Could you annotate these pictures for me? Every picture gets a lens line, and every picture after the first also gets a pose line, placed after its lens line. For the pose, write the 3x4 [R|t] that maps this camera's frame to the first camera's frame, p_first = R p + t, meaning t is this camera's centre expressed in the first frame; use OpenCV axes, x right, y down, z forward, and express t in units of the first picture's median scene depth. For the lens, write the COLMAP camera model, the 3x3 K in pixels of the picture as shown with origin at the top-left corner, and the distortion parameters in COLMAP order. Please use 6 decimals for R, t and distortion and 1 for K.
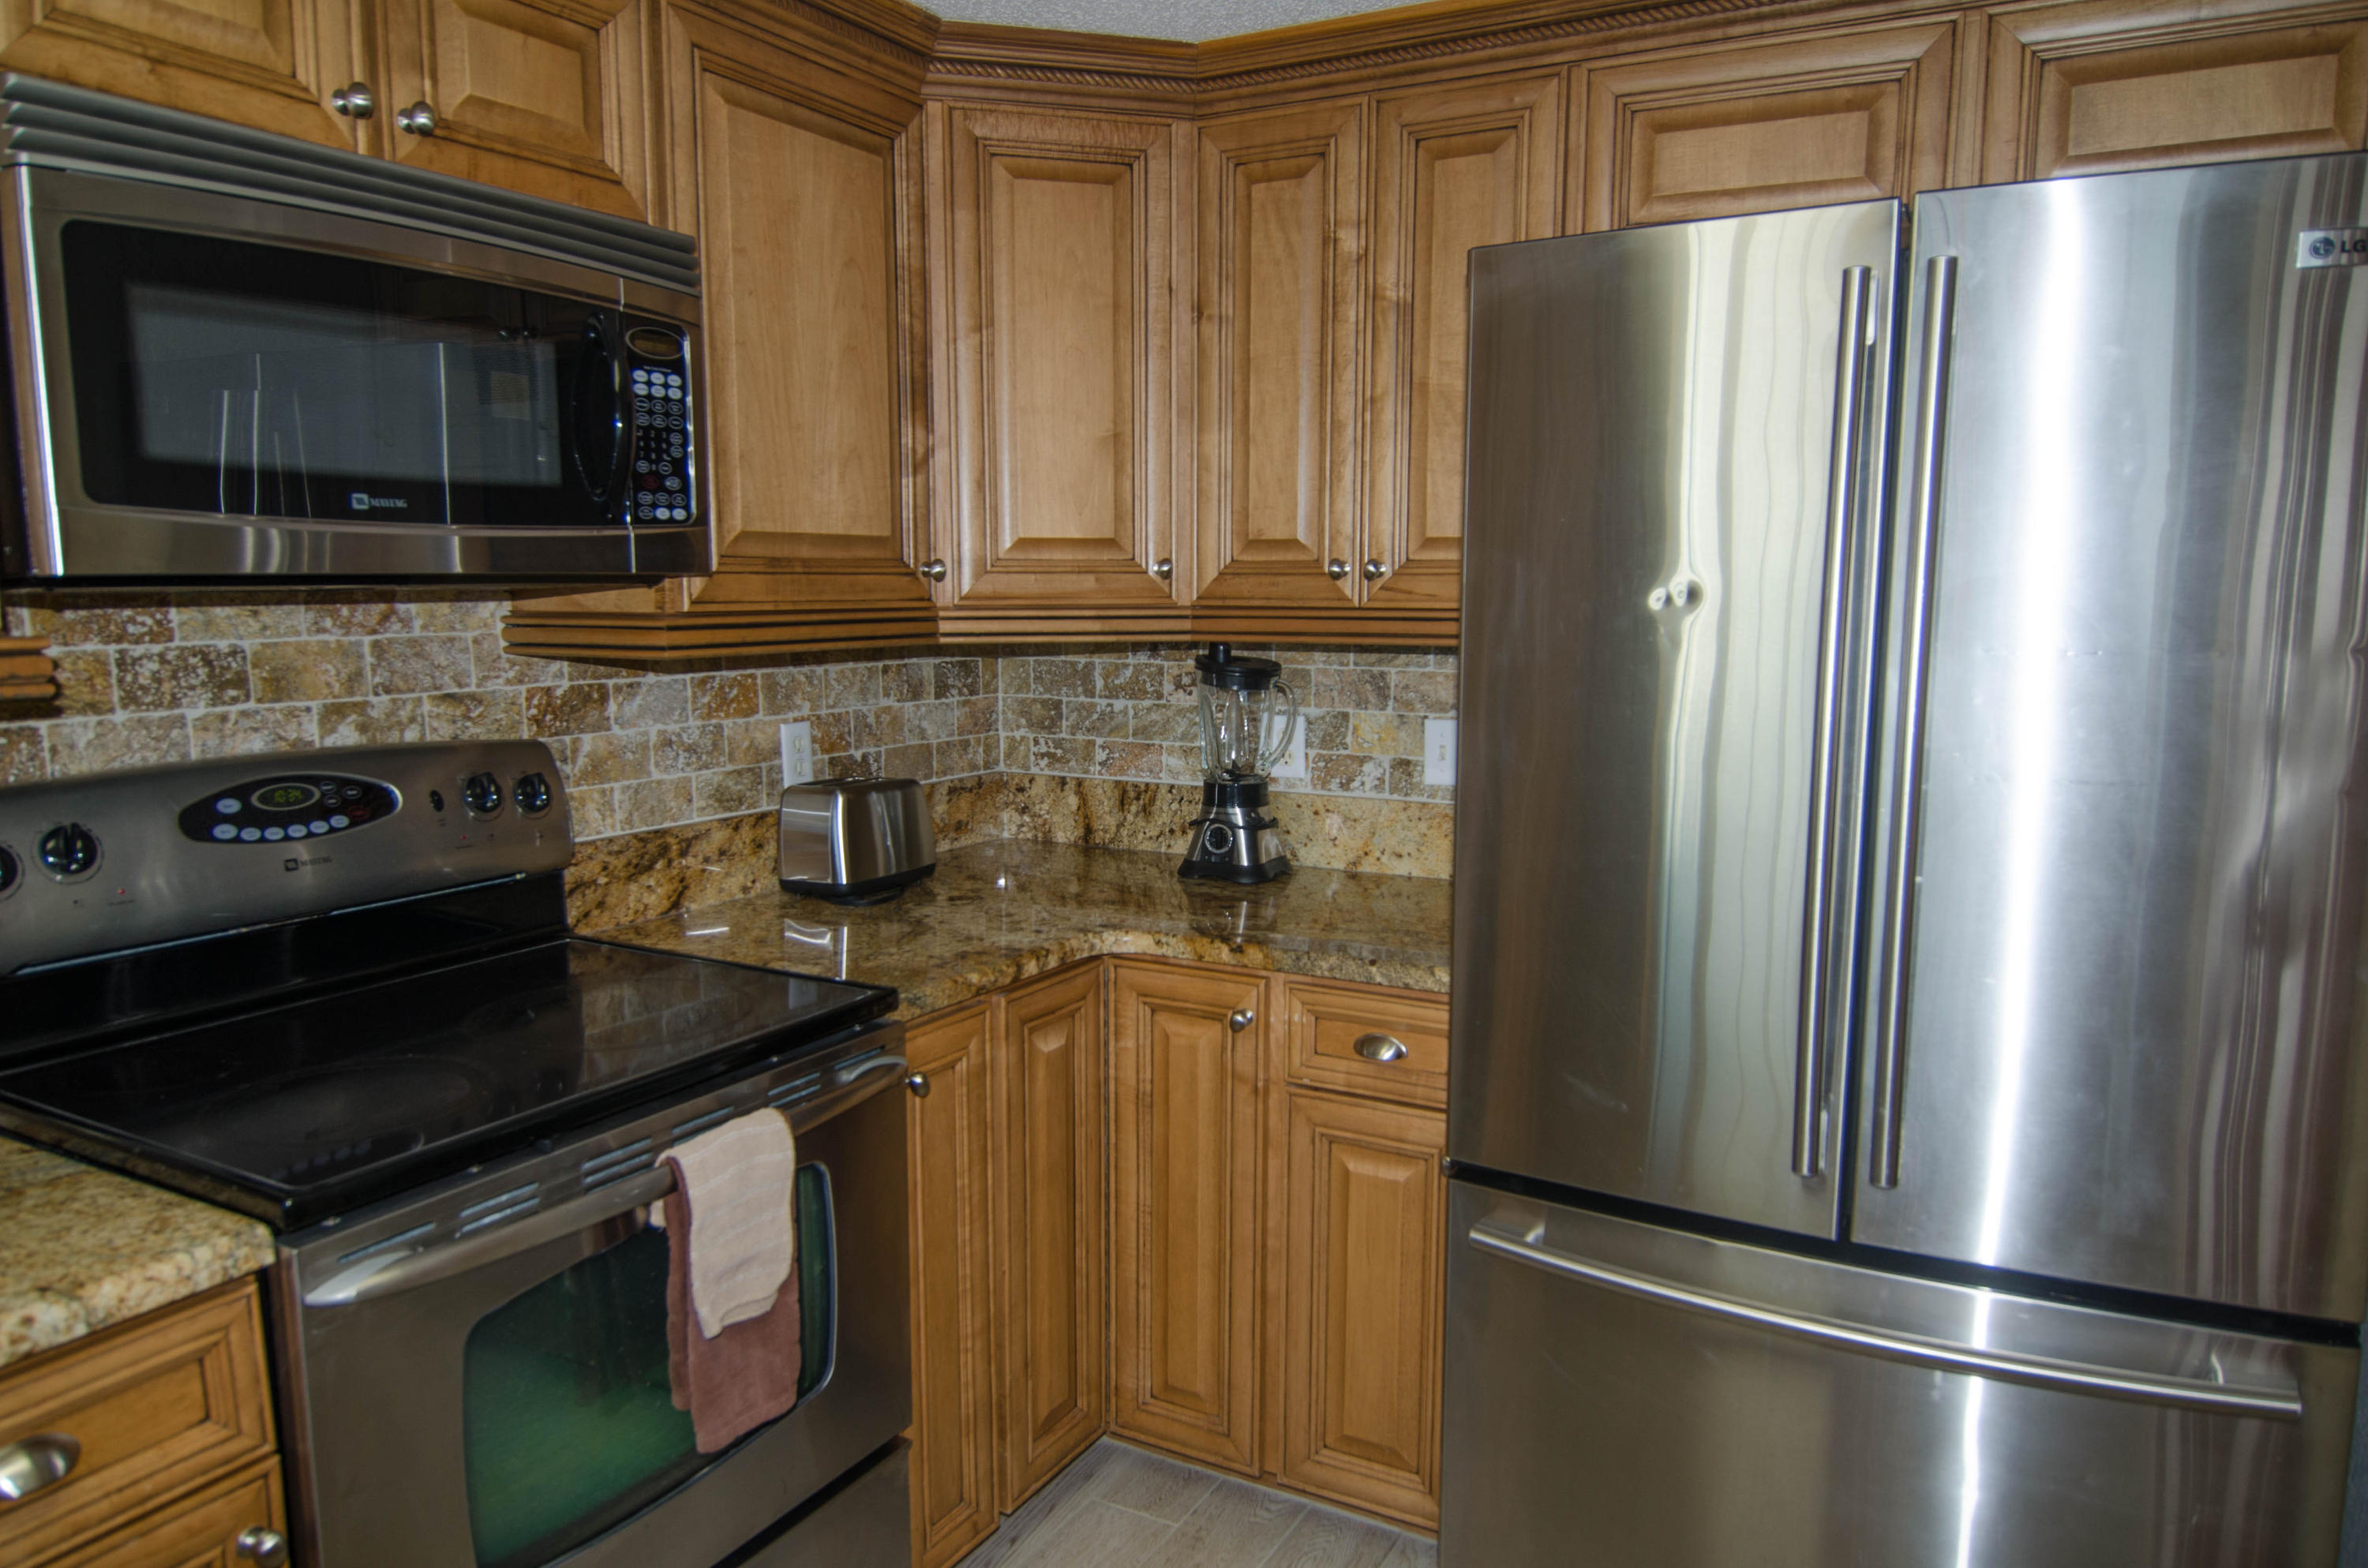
lens RADIAL K [[1605.9, 0, 1184.0], [0, 1605.9, 784.0], [0, 0, 1]] dist [-0.000844, -0.000248]
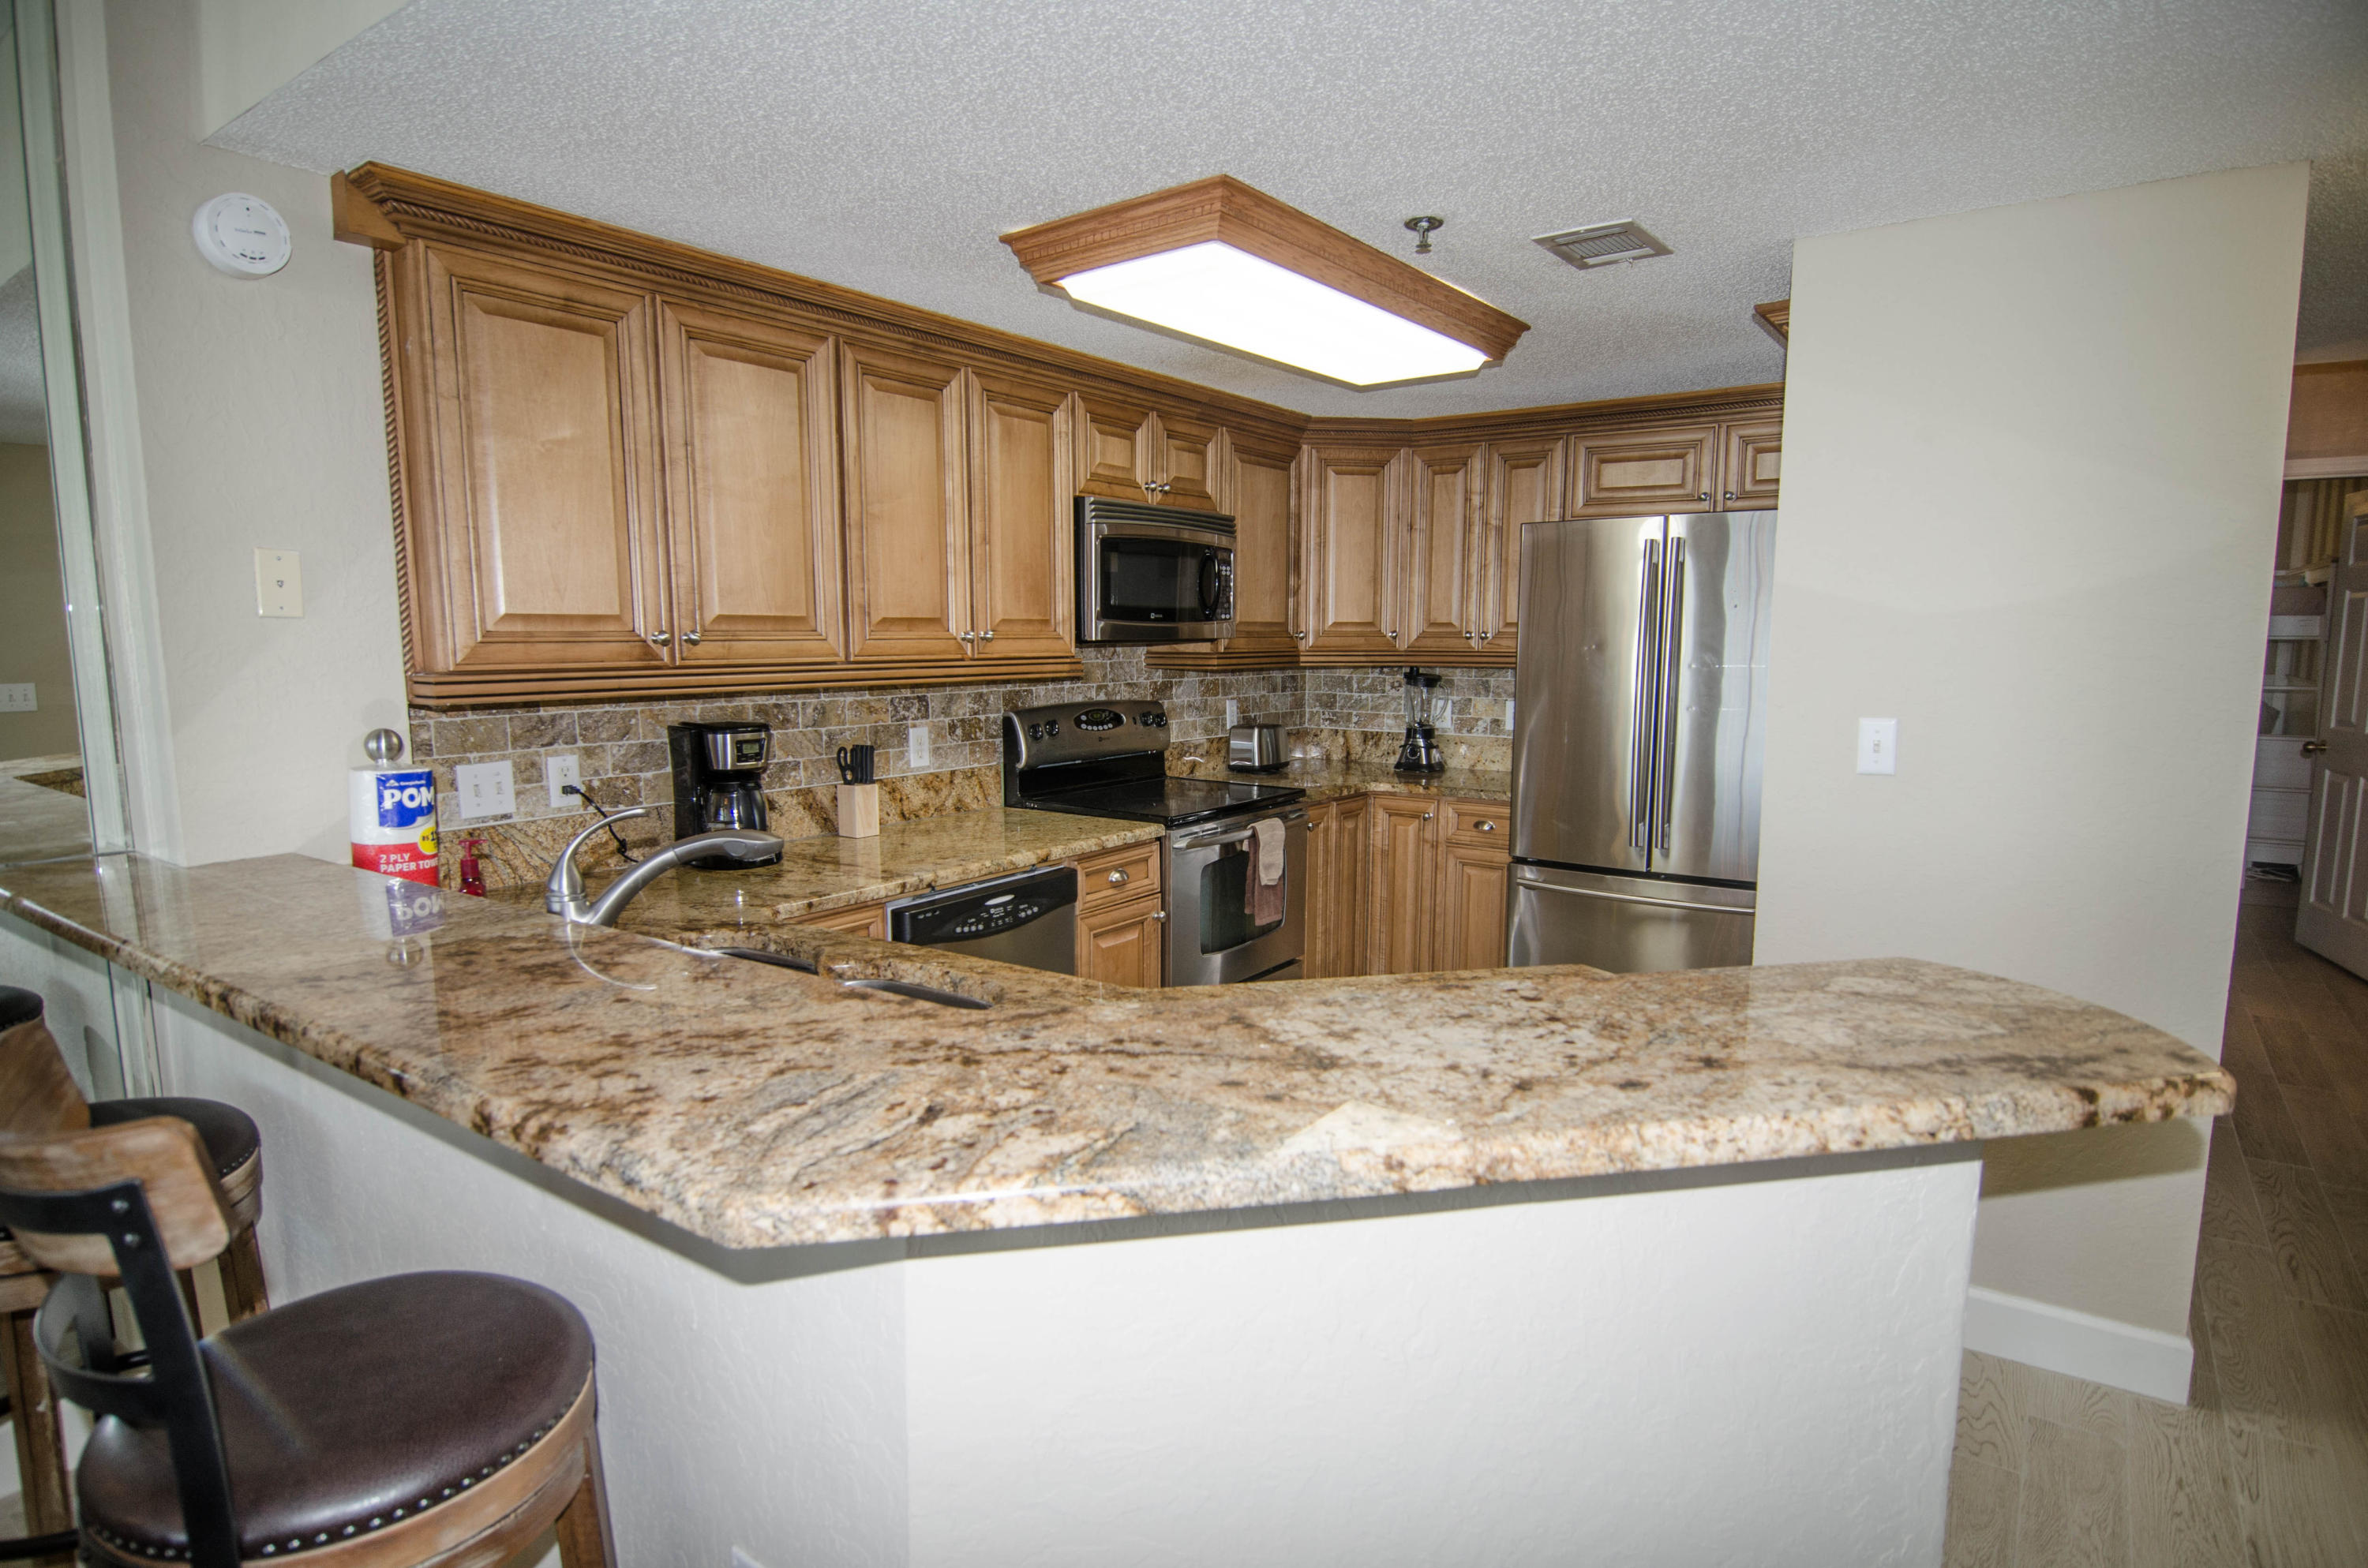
lens RADIAL K [[1260.2, 0, 1180.9], [0, 1260.2, 803.6], [0, 0, 1]] dist [-0.013034, -0.002924]
pose [[0.993635, 0.014957, -0.111648, -0.118818], [-0.014085, 0.999864, 0.008593, 0.108442], [0.111762, -0.006966, 0.993711, -0.925104]]
